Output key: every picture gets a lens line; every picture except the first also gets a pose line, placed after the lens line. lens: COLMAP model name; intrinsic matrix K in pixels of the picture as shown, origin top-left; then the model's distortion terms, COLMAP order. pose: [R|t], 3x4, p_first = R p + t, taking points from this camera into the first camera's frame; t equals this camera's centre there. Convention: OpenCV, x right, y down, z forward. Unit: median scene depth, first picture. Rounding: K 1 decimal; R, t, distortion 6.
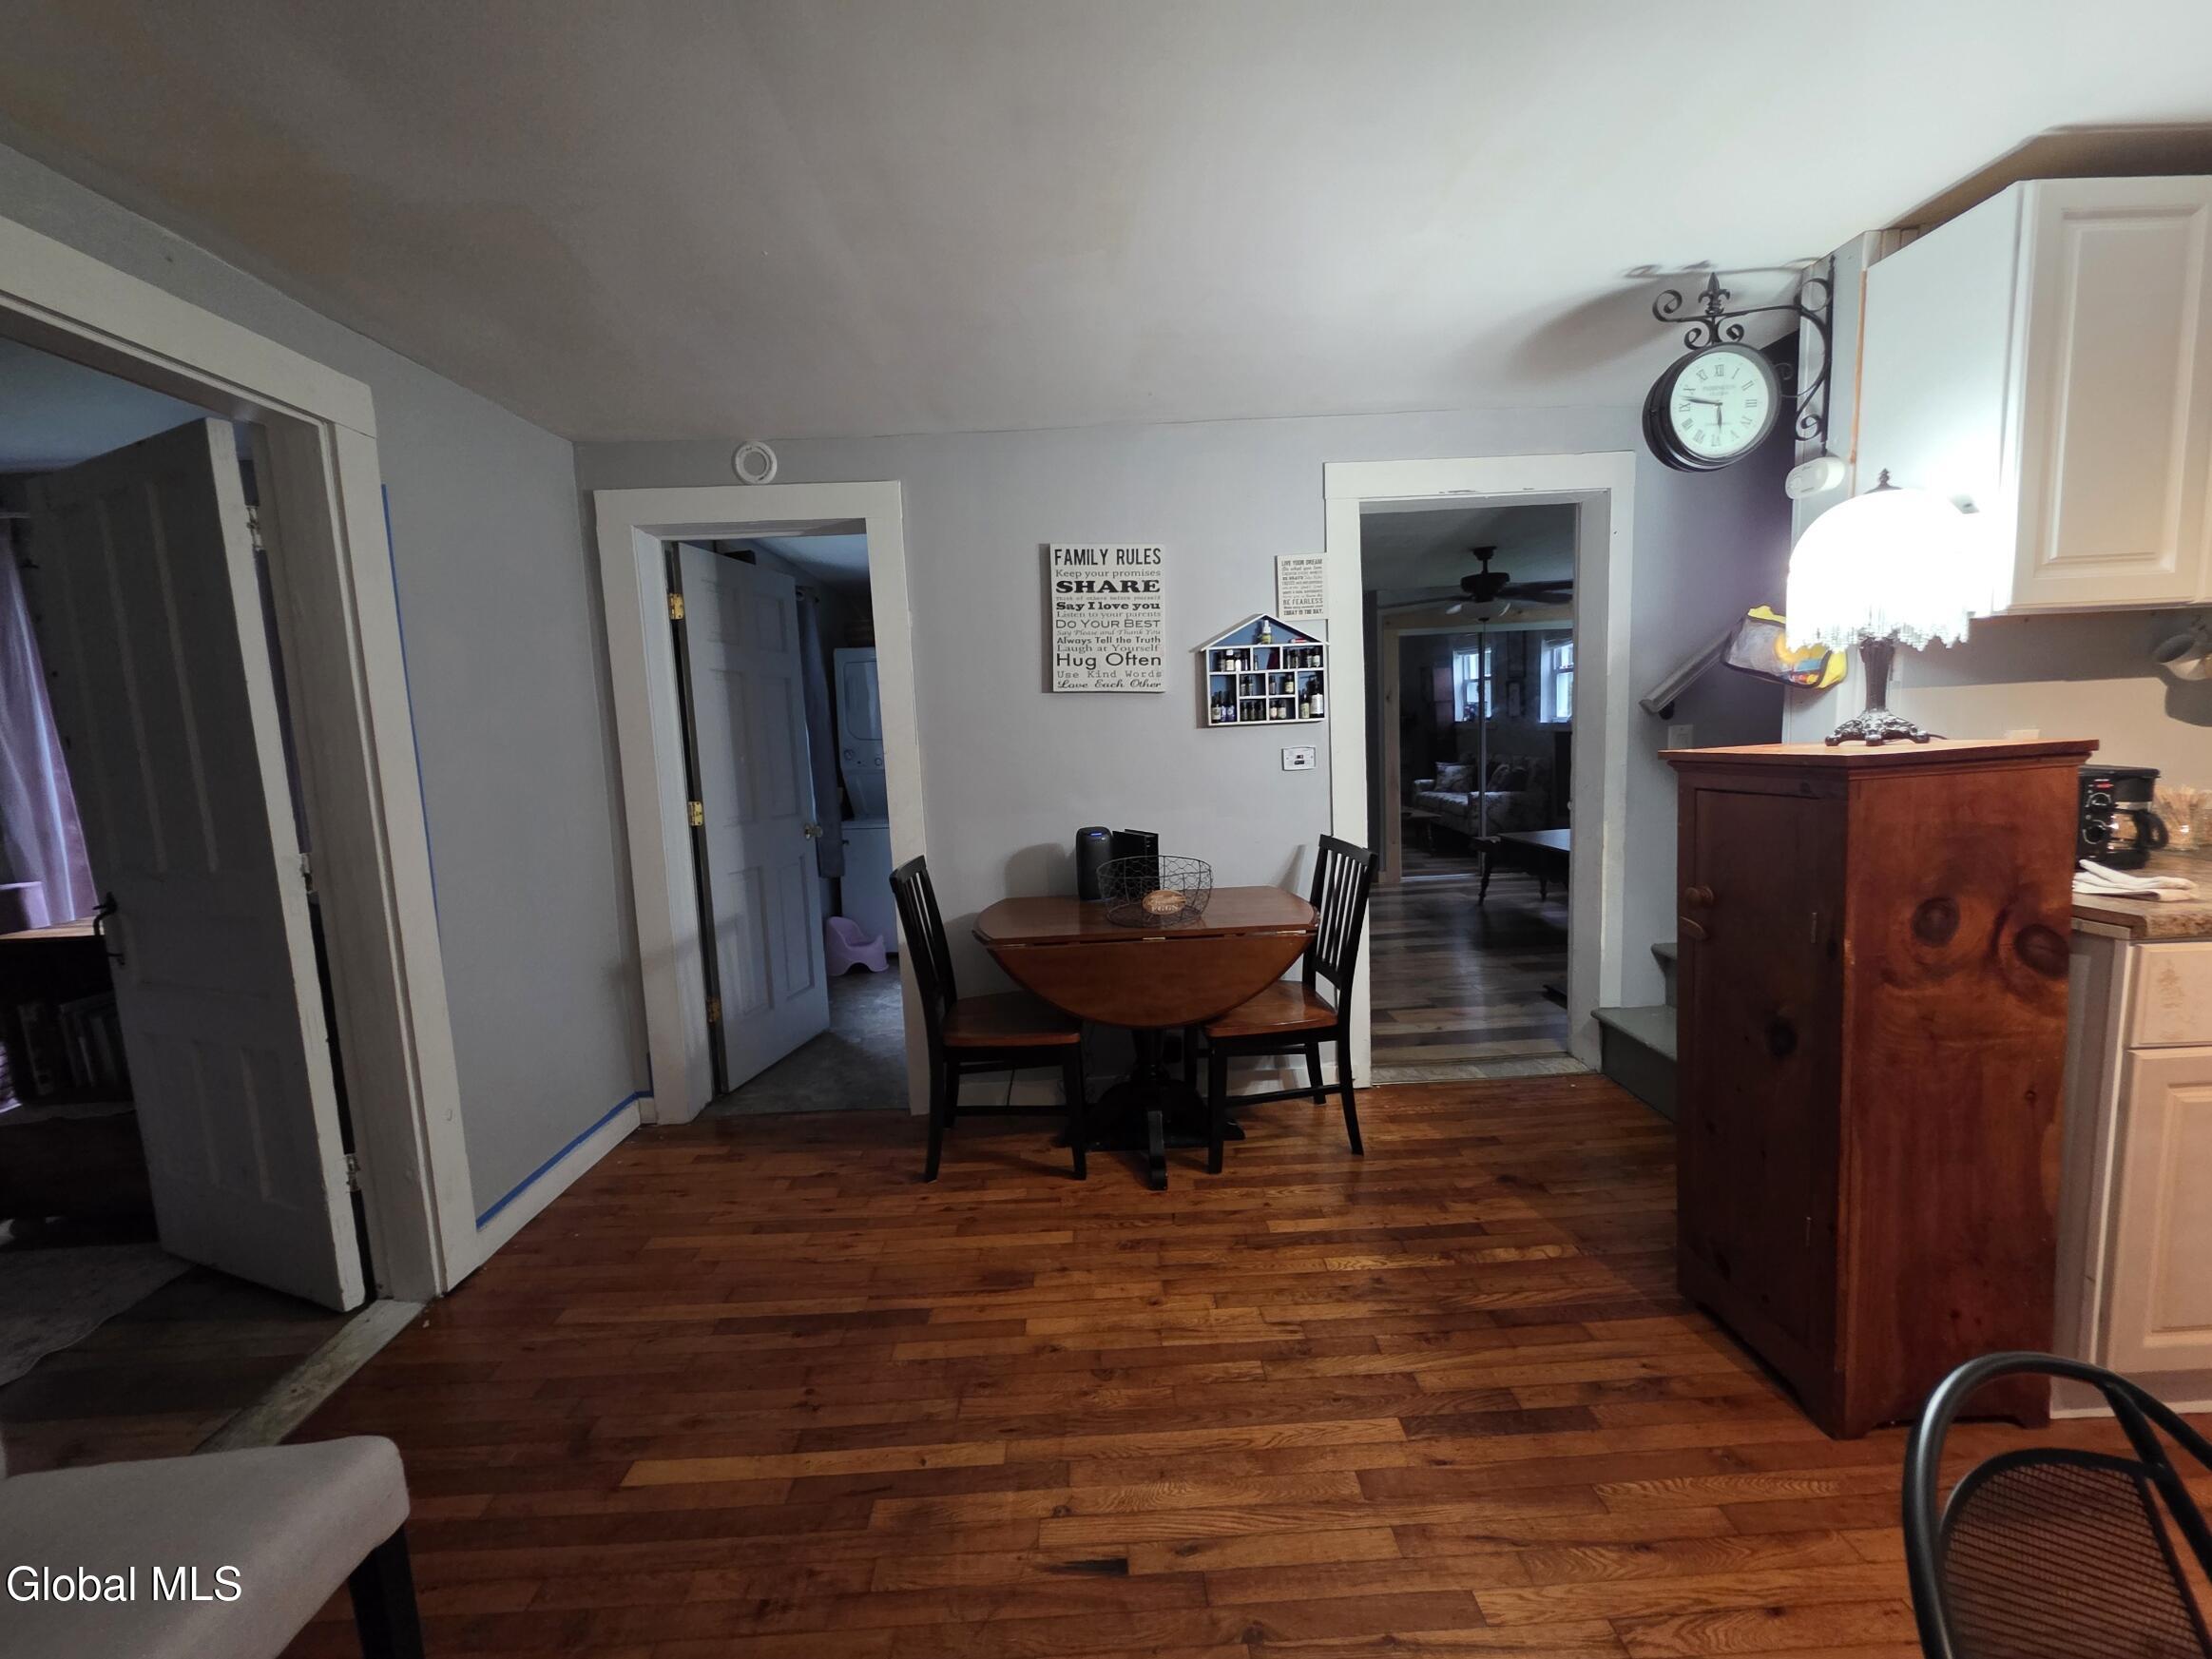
lens RADIAL K [[874.2, 0, 1094.9], [0, 874.2, 826.3], [0, 0, 1]] dist [0.000691, -0.000525]
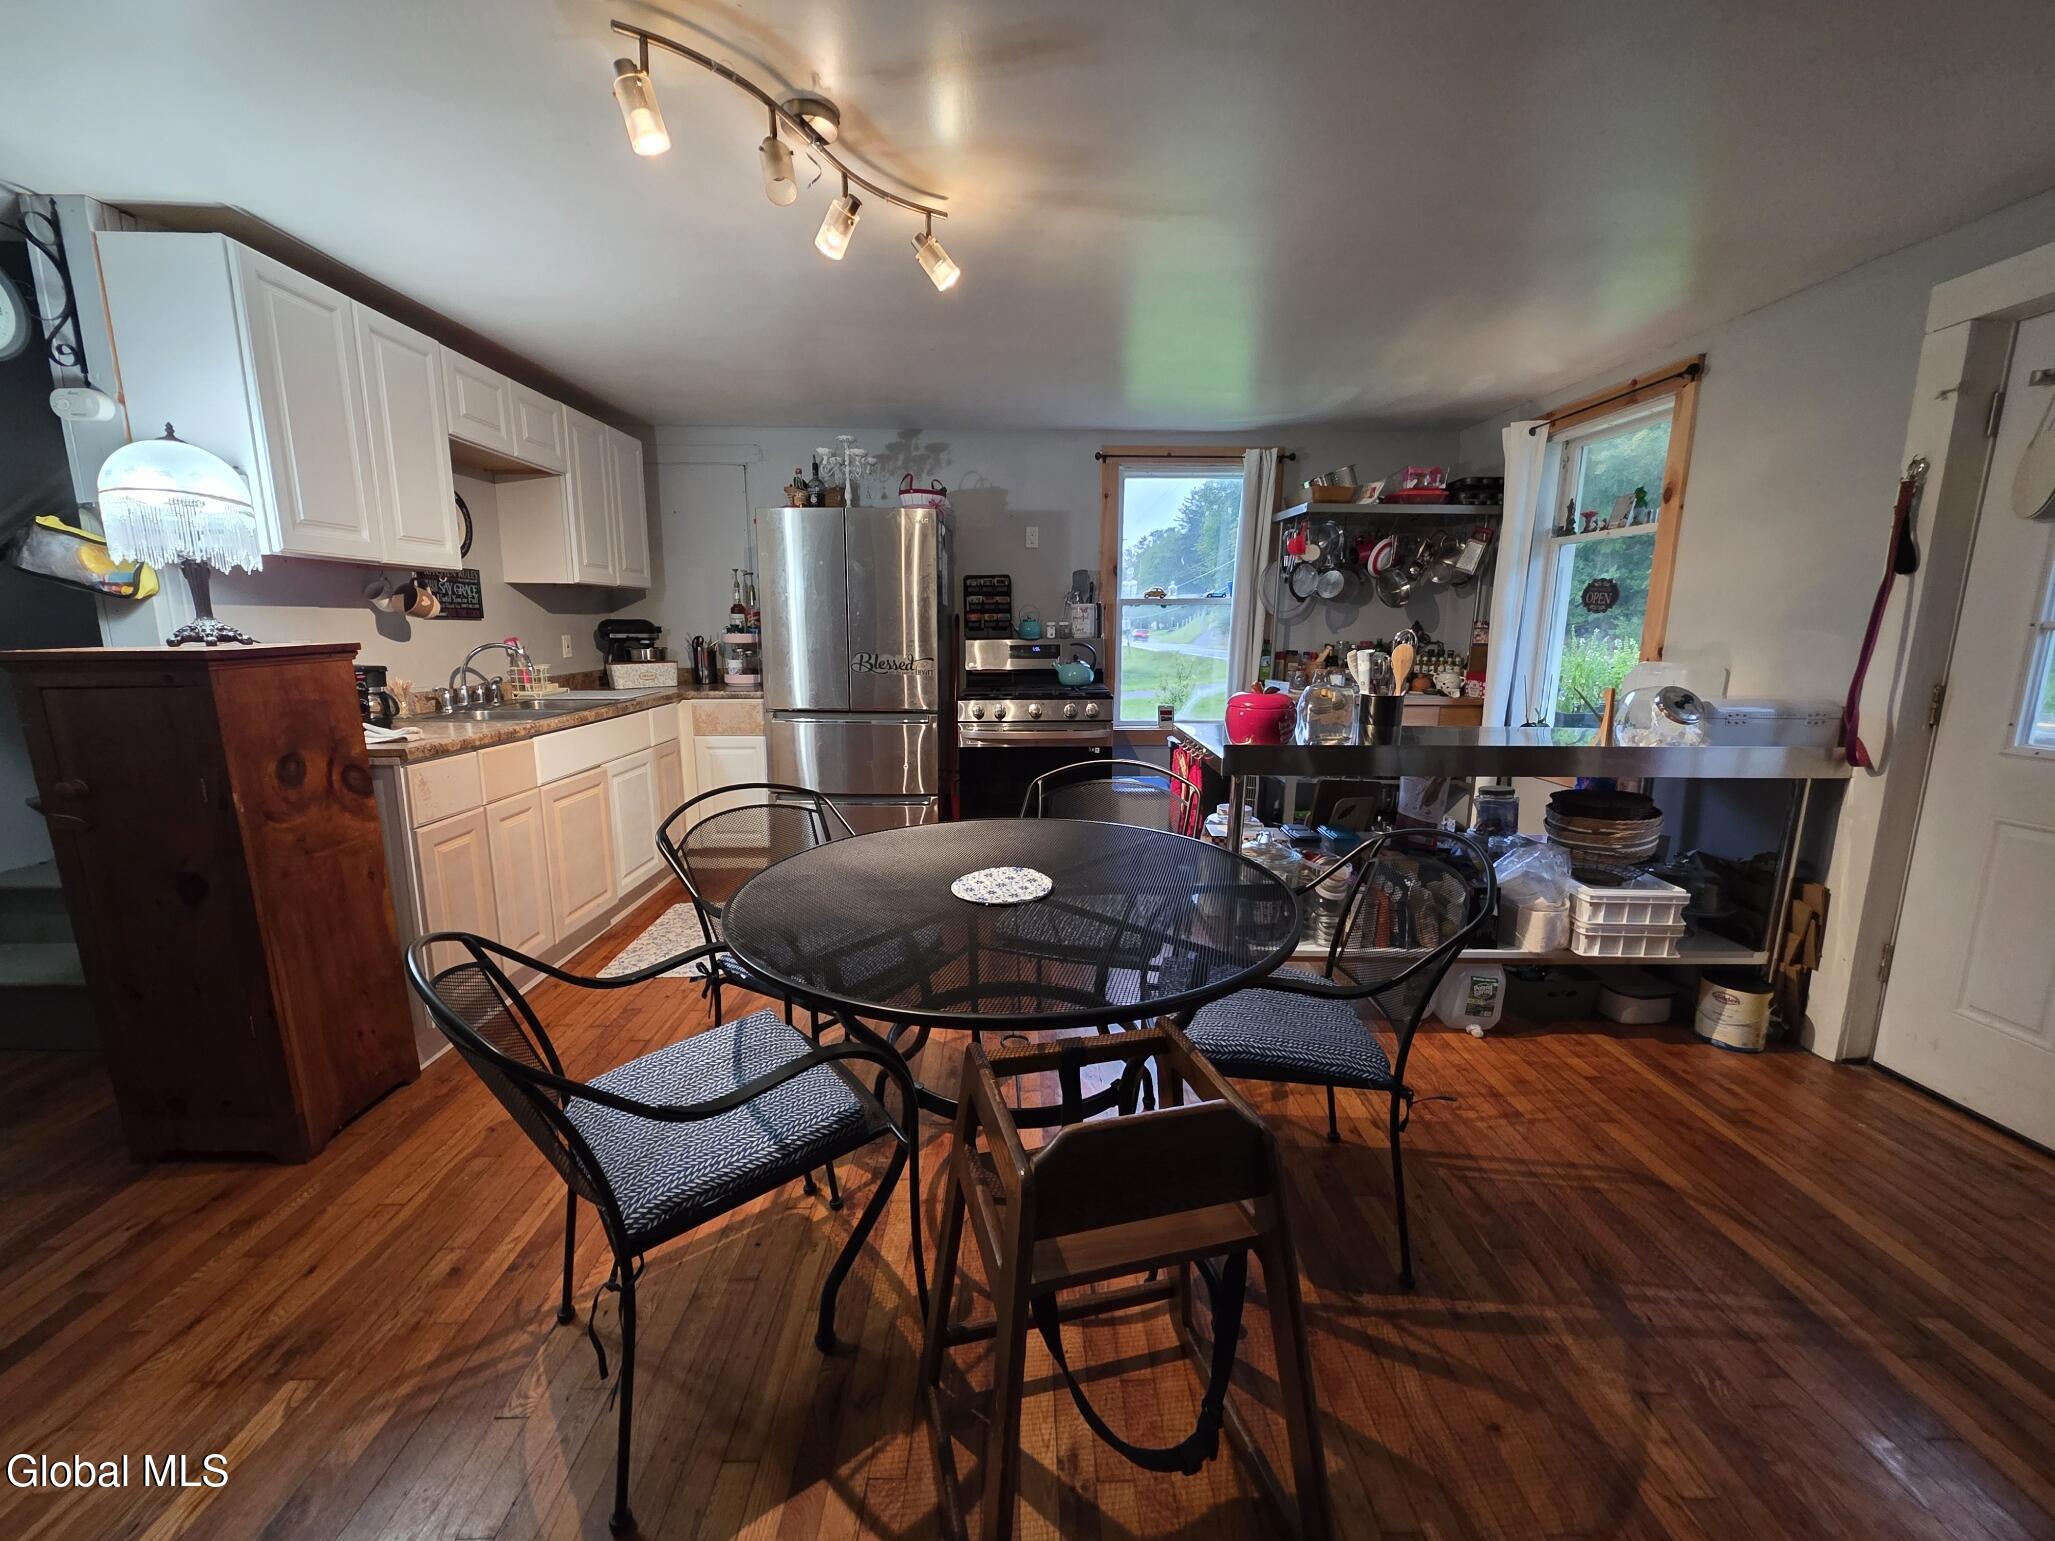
lens RADIAL K [[812.1, 0, 1027.7], [0, 812.1, 770.3], [0, 0, 1]] dist [0.000691, -0.000525]
pose [[-0.004396, -0.132247, 0.991207, -0.315394], [0.105003, 0.985676, 0.131975, 0.055150], [-0.994462, 0.104659, 0.009553, -0.177871]]
